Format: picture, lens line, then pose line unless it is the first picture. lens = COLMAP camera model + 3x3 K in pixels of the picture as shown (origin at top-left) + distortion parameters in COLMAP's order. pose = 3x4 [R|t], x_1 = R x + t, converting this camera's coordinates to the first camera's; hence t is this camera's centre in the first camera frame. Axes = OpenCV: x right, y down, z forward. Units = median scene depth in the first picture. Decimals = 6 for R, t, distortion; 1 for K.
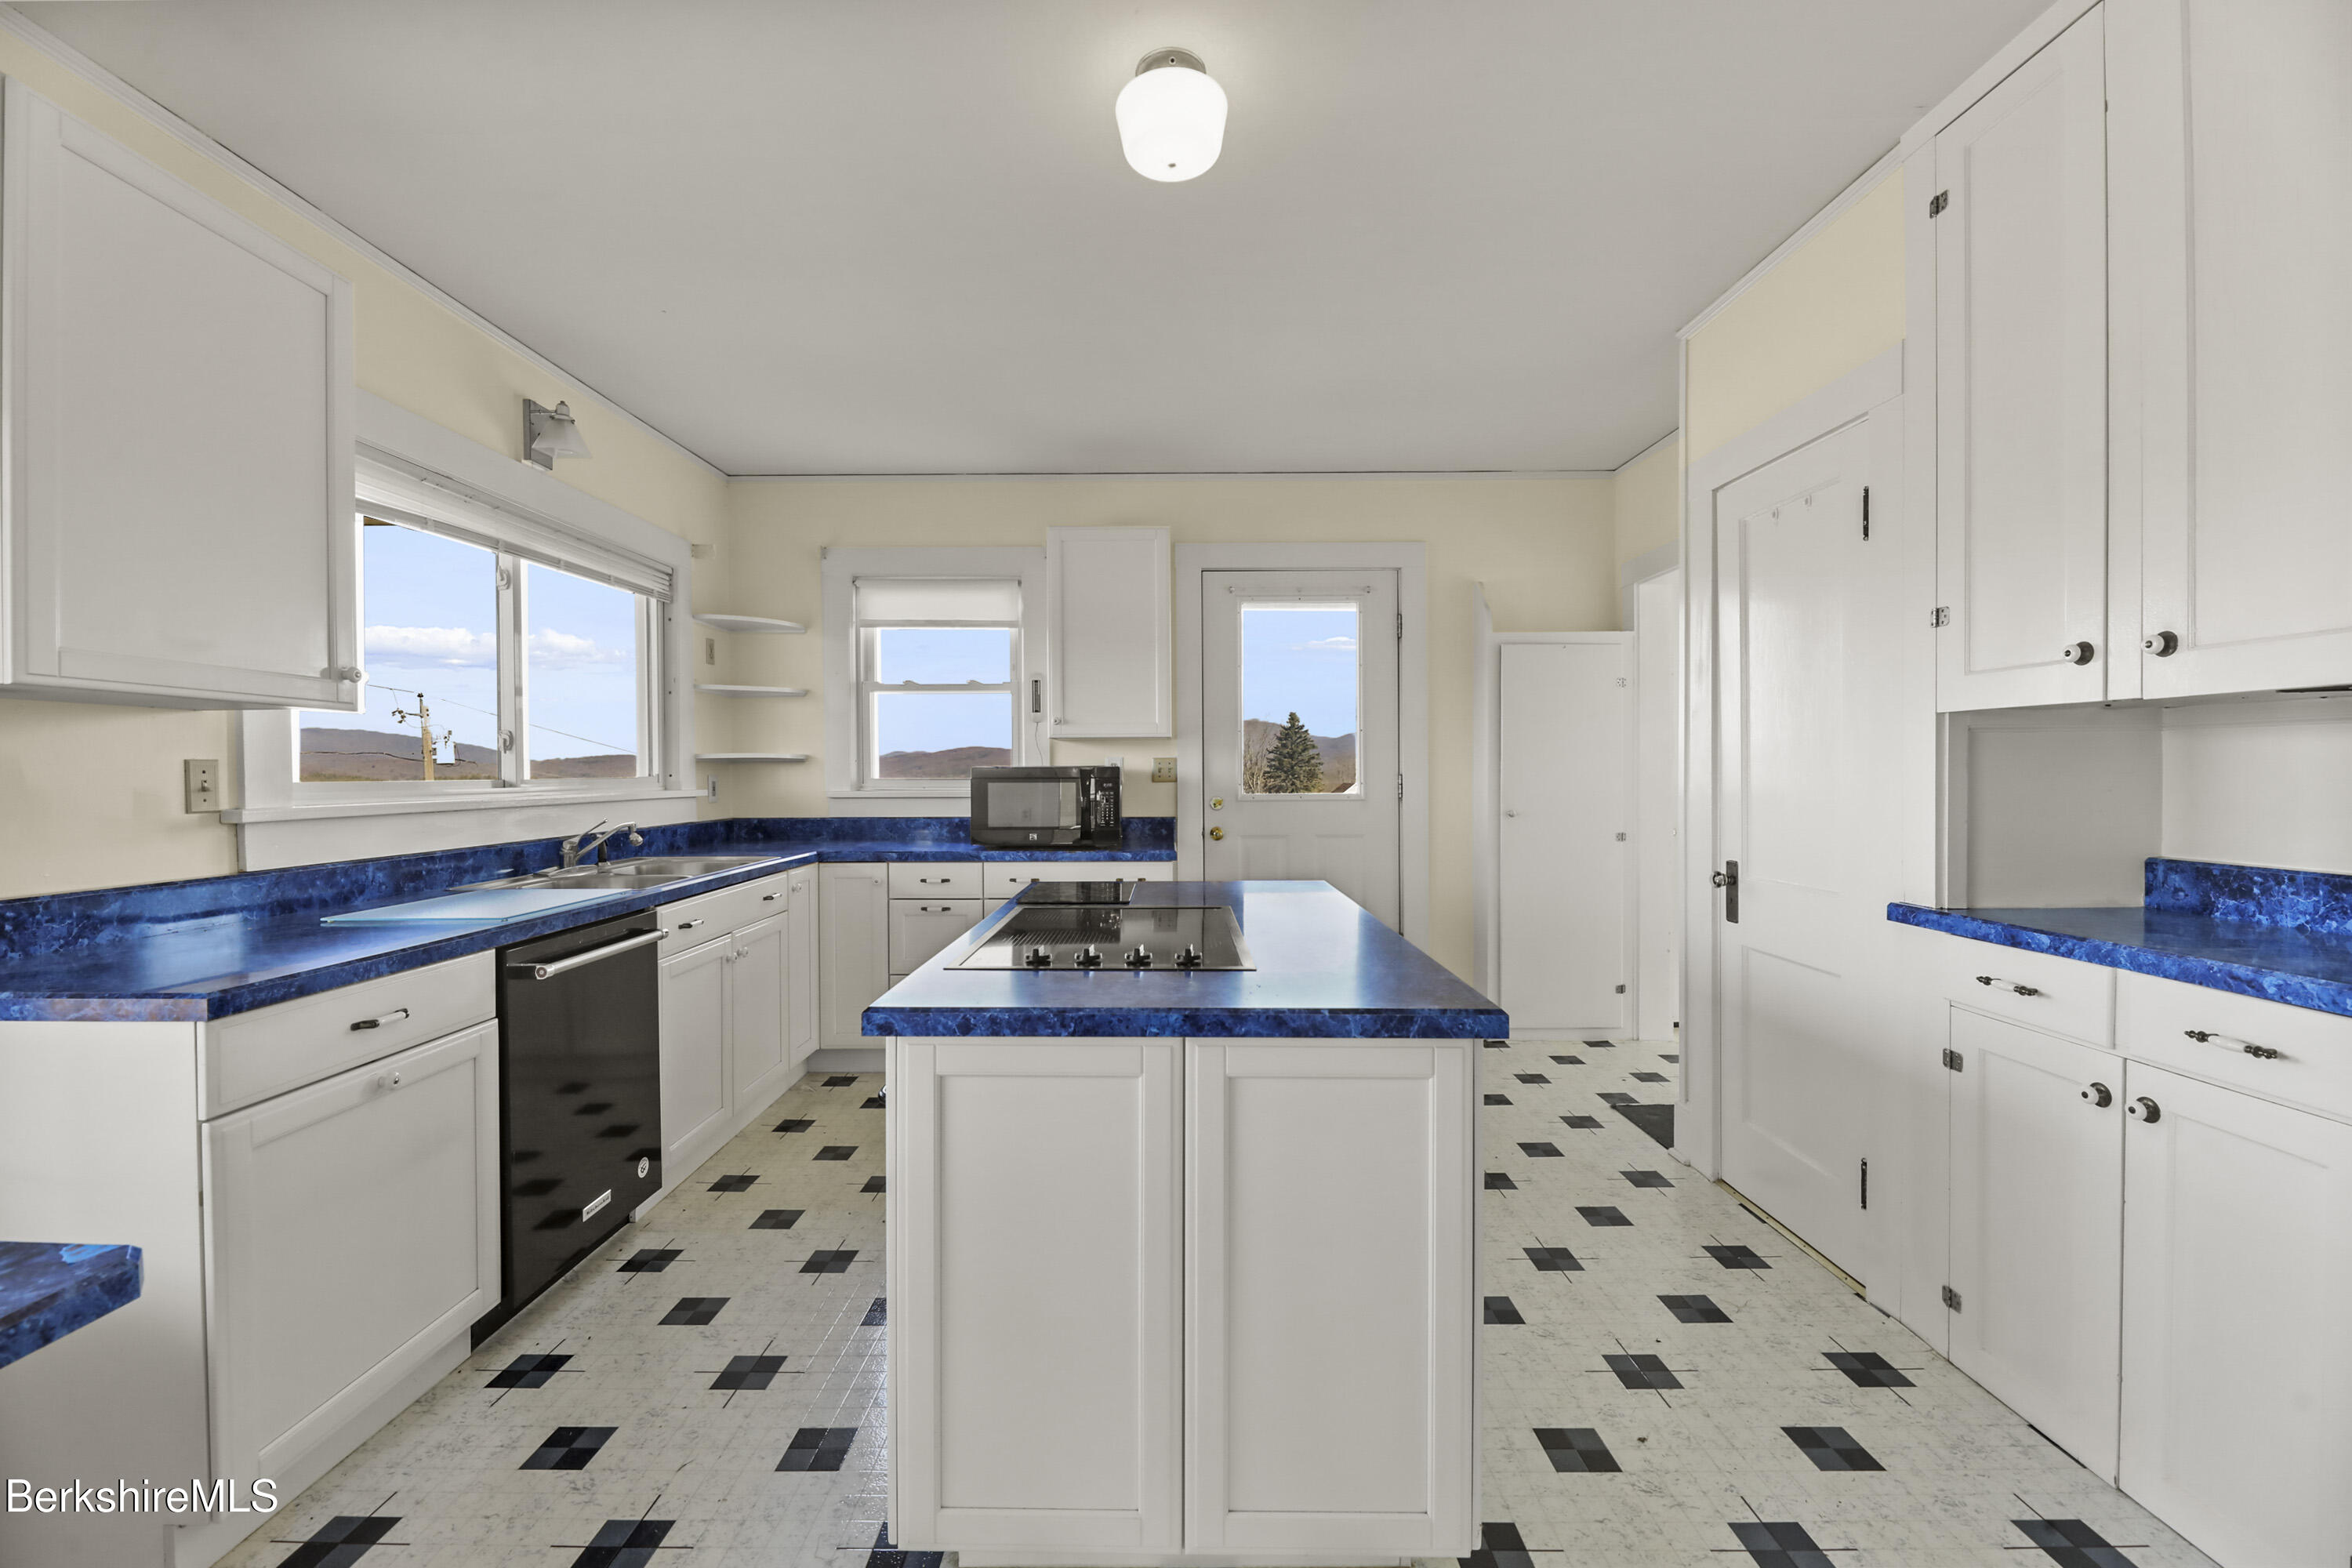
lens RADIAL K [[955.3, 0, 1164.0], [0, 955.3, 787.4], [0, 0, 1]] dist [-0.000372, -0.001899]
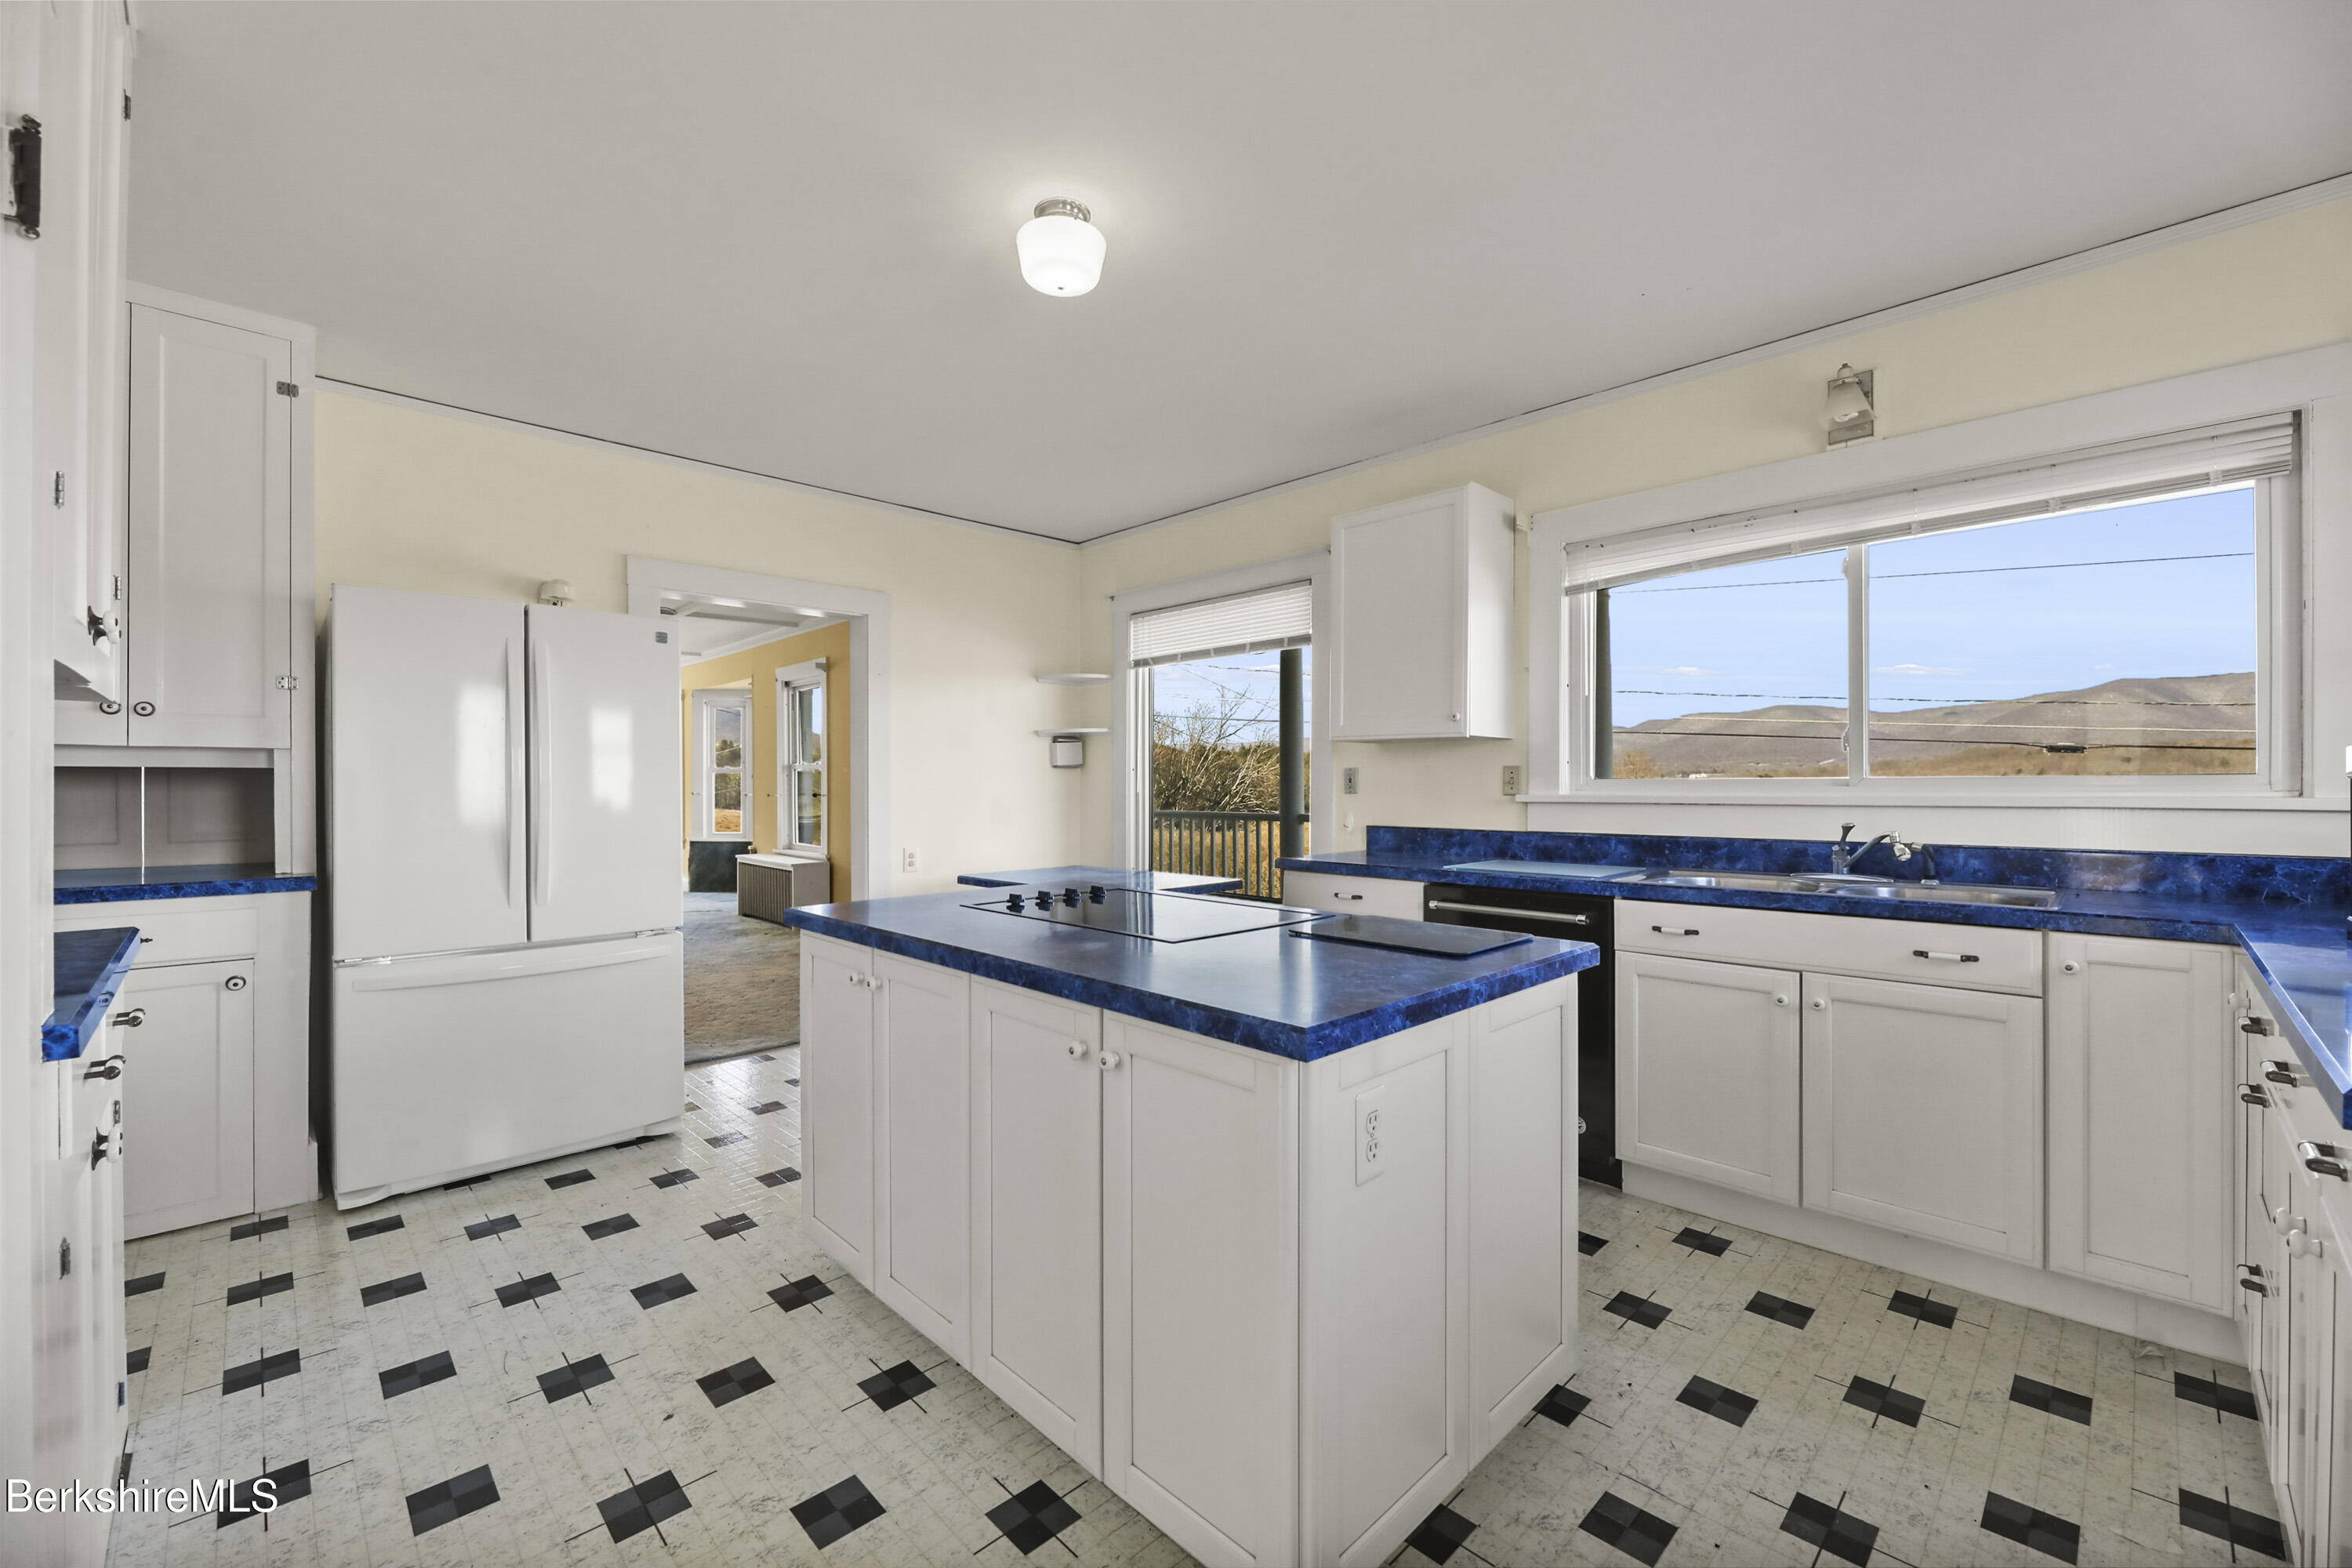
lens RADIAL K [[955.3, 0, 1146.4], [0, 955.3, 785.2], [0, 0, 1]] dist [-0.000372, -0.001899]
pose [[-0.727065, 0.006881, -0.686534, 0.391430], [-0.006575, 0.999834, 0.016985, -0.010010], [0.686537, 0.016863, -0.726899, 0.974468]]
